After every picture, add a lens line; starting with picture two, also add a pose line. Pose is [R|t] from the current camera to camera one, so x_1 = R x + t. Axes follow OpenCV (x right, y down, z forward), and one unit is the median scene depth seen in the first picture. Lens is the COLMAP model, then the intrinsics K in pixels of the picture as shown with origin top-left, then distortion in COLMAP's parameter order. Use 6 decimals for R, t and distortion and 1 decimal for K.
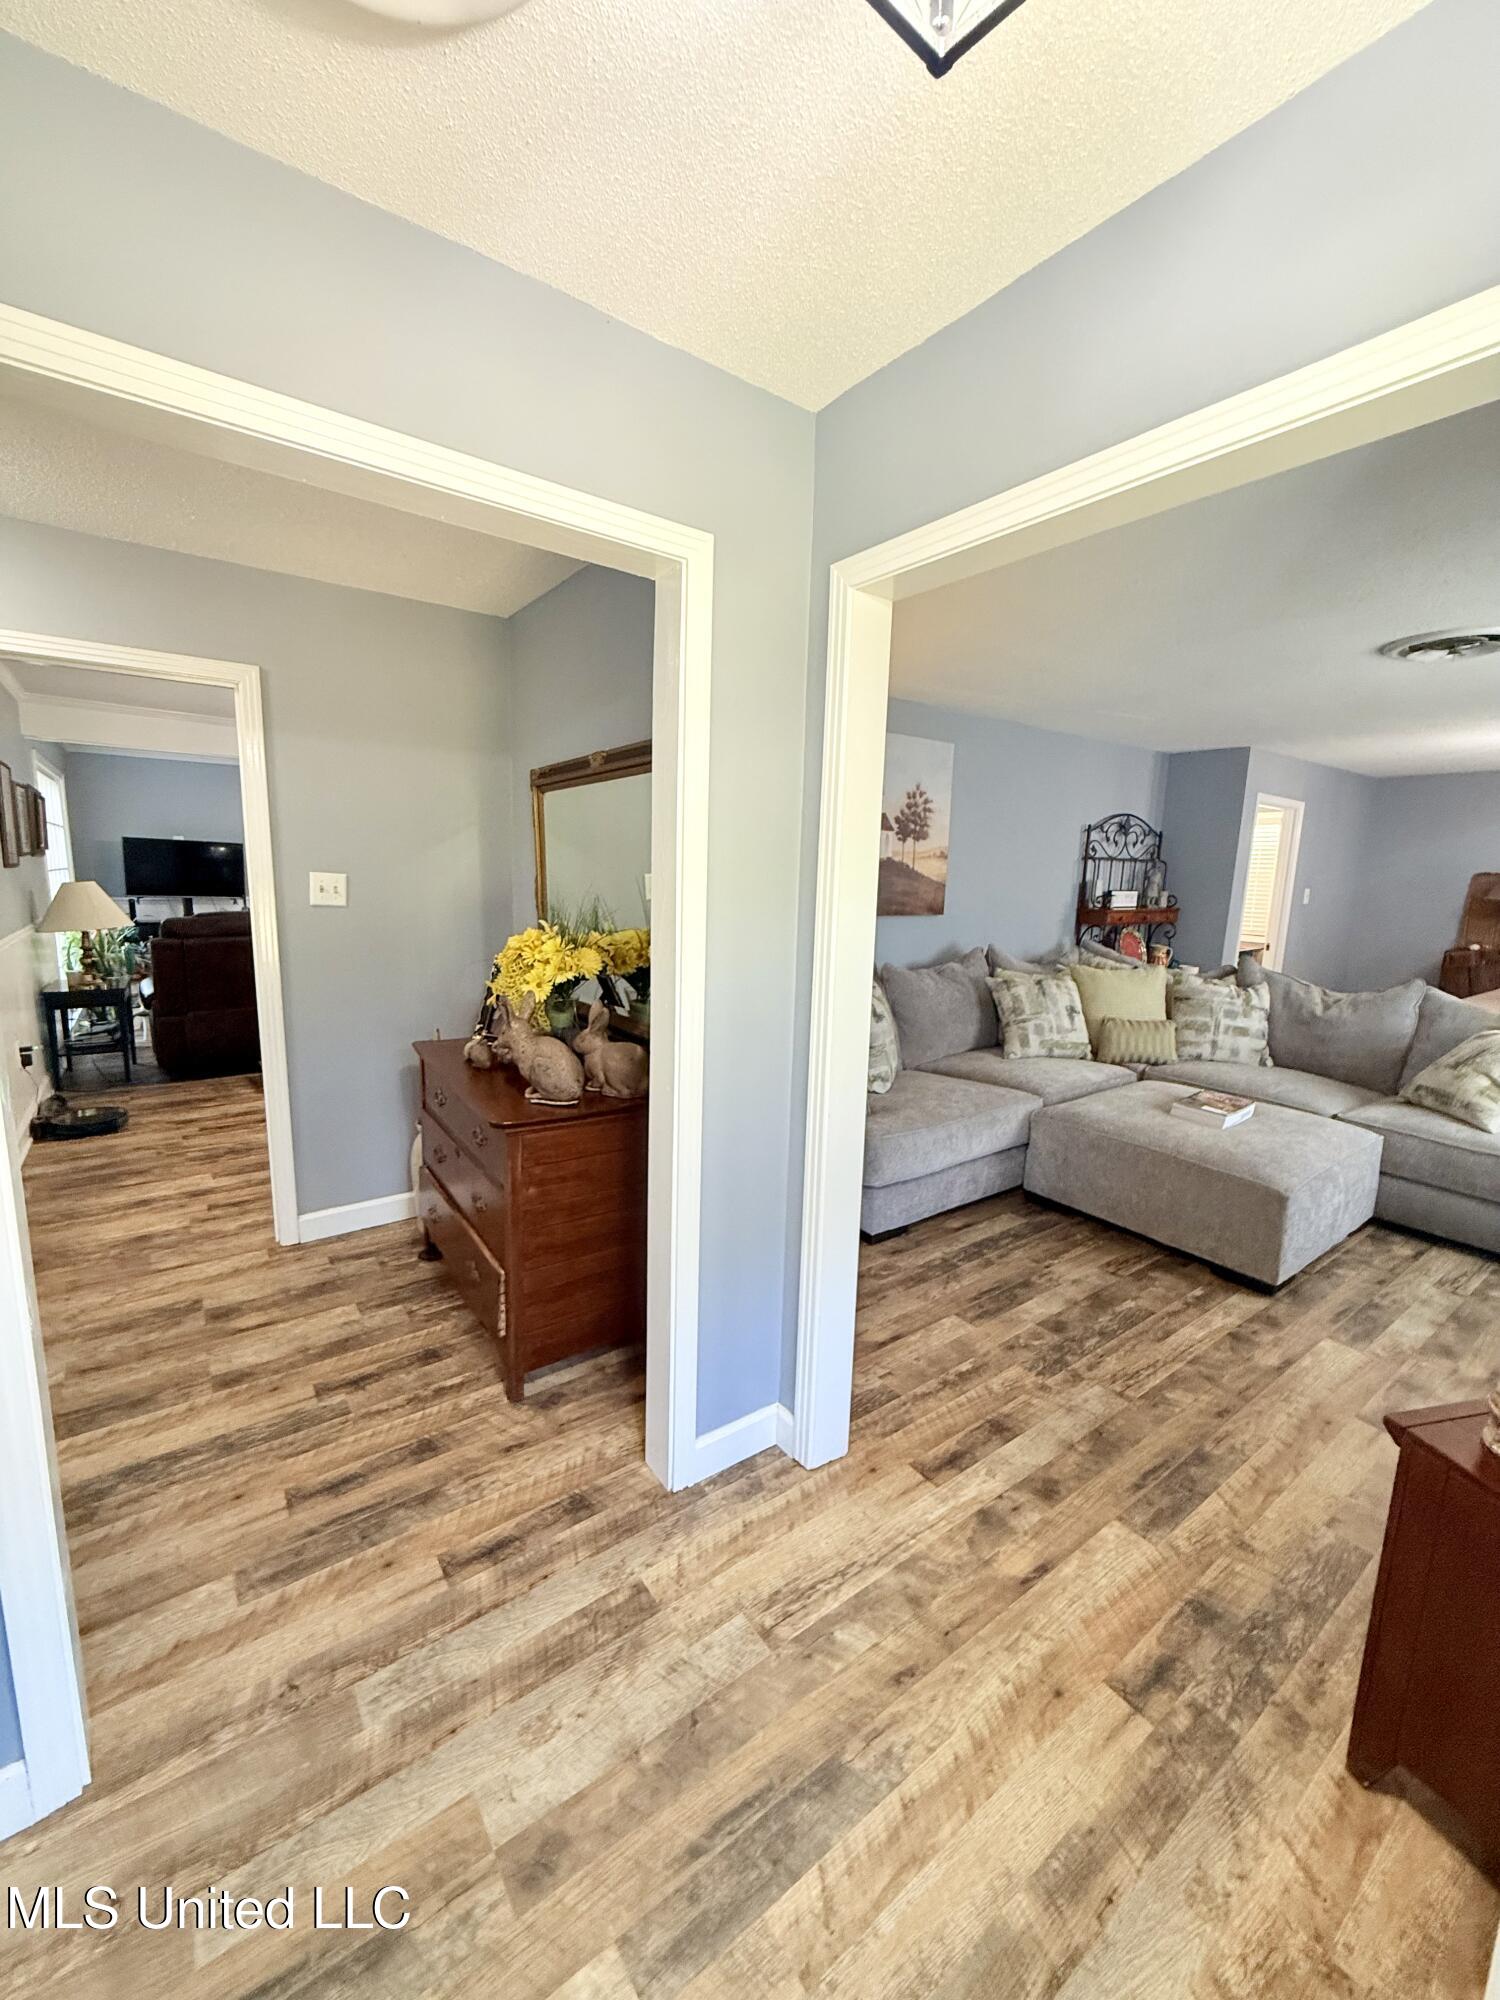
lens RADIAL K [[797.9, 0, 745.6], [0, 797.9, 1000.3], [0, 0, 1]] dist [-0.002015, 0.000987]
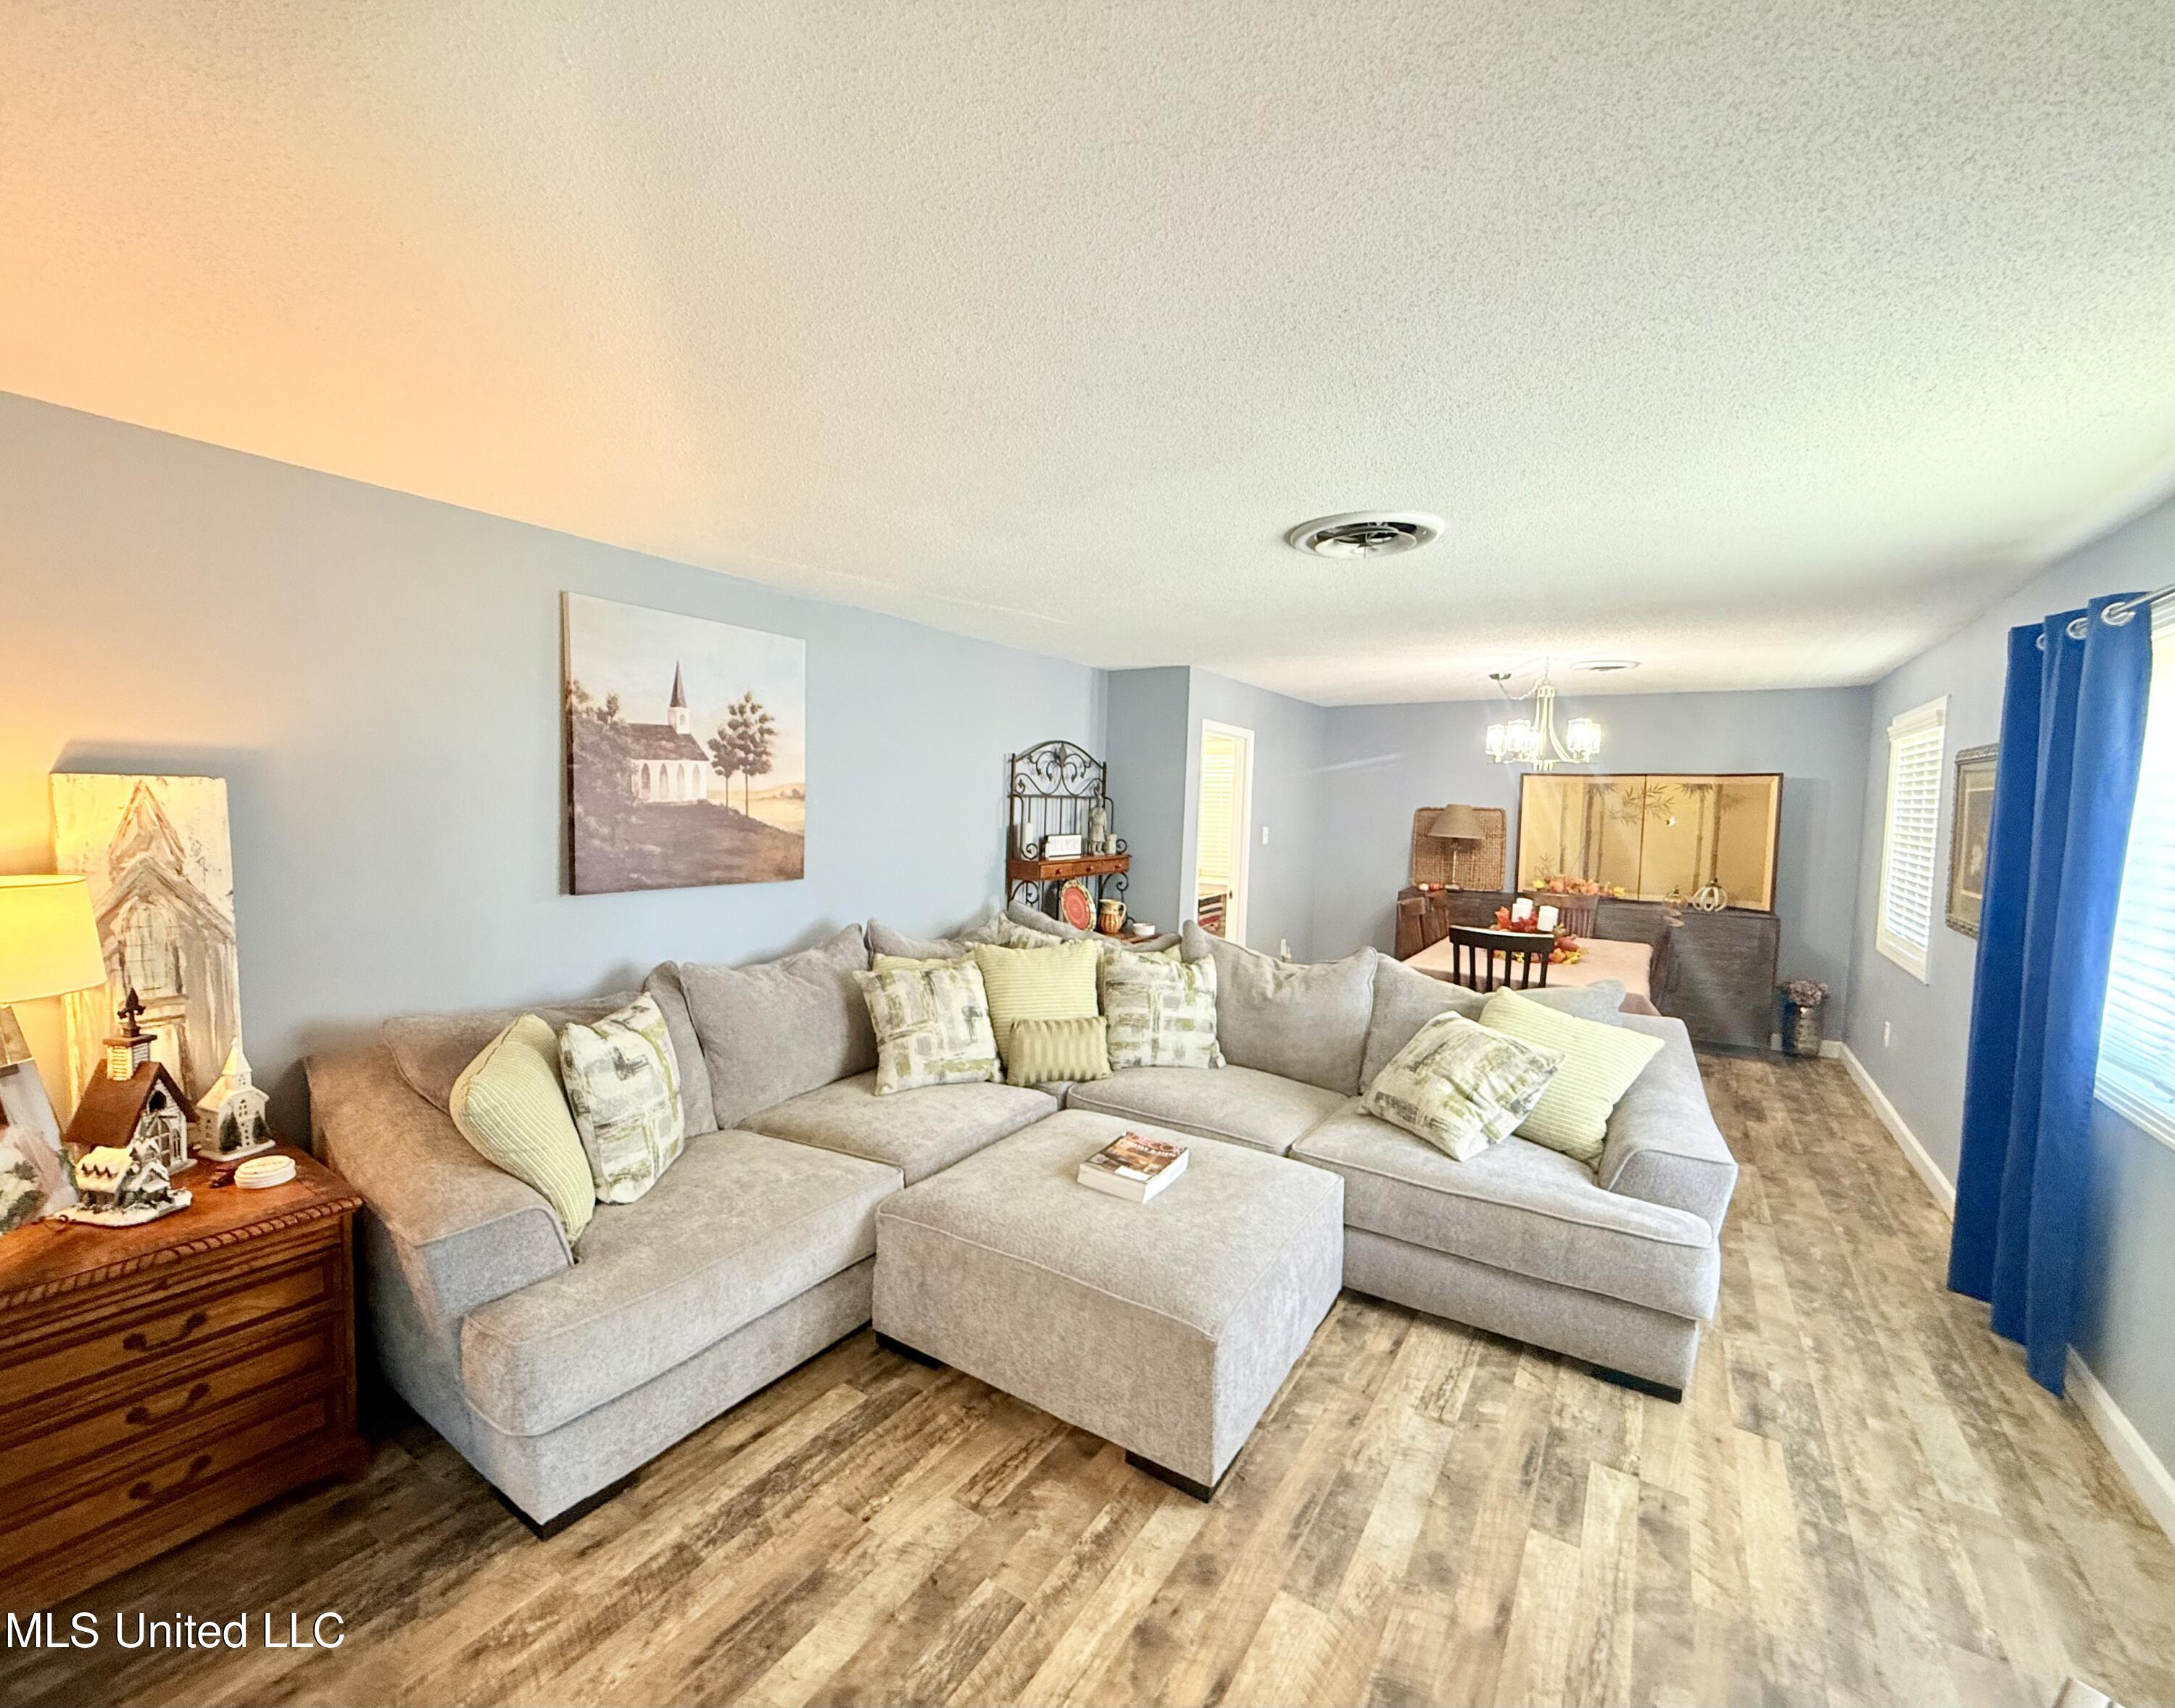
lens RADIAL K [[908.7, 0, 1028.7], [0, 908.7, 863.1], [0, 0, 1]] dist [0.001233, 0.000480]
pose [[0.946638, -0.027455, 0.321128, 0.206929], [0.056136, 0.995181, -0.080396, -0.053442], [-0.317373, 0.094132, 0.943617, 0.214690]]
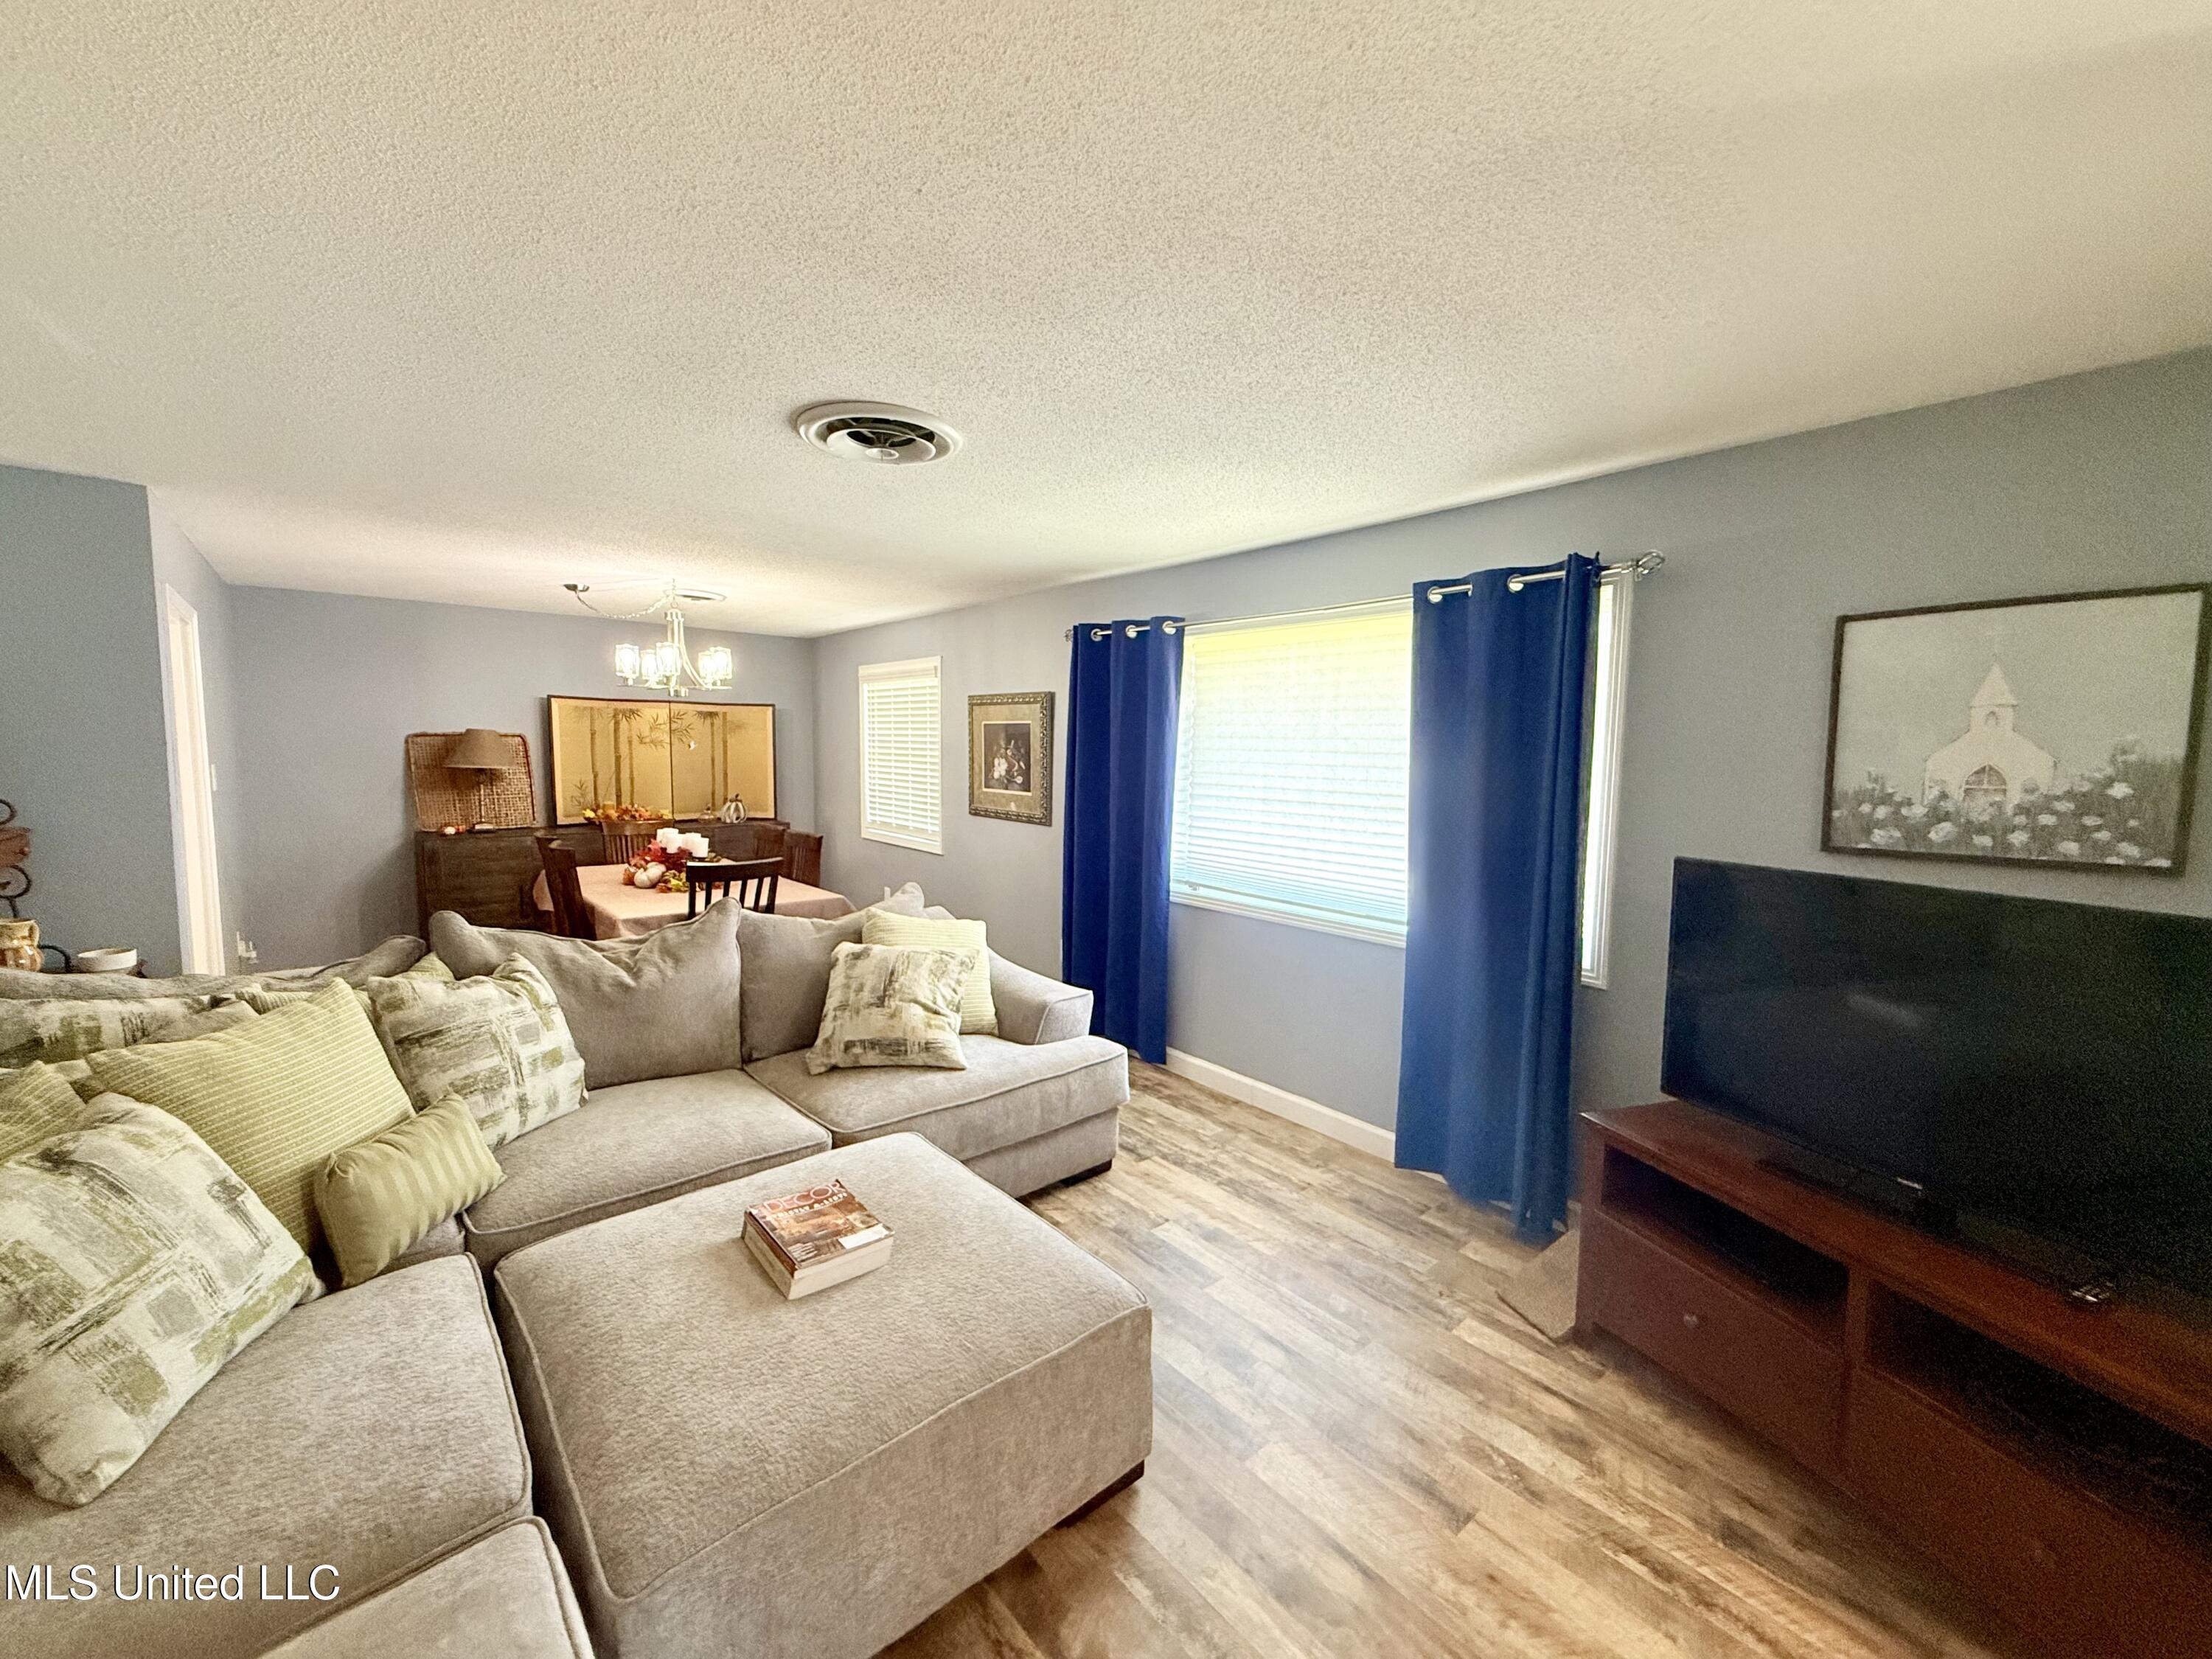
lens RADIAL K [[882.5, 0, 1109.9], [0, 882.5, 827.6], [0, 0, 1]] dist [-0.002015, 0.000987]
pose [[-0.074479, -0.119168, 0.990077, 0.041596], [0.149241, 0.980321, 0.129221, -0.130516], [-0.985992, 0.157384, -0.055228, 0.654946]]
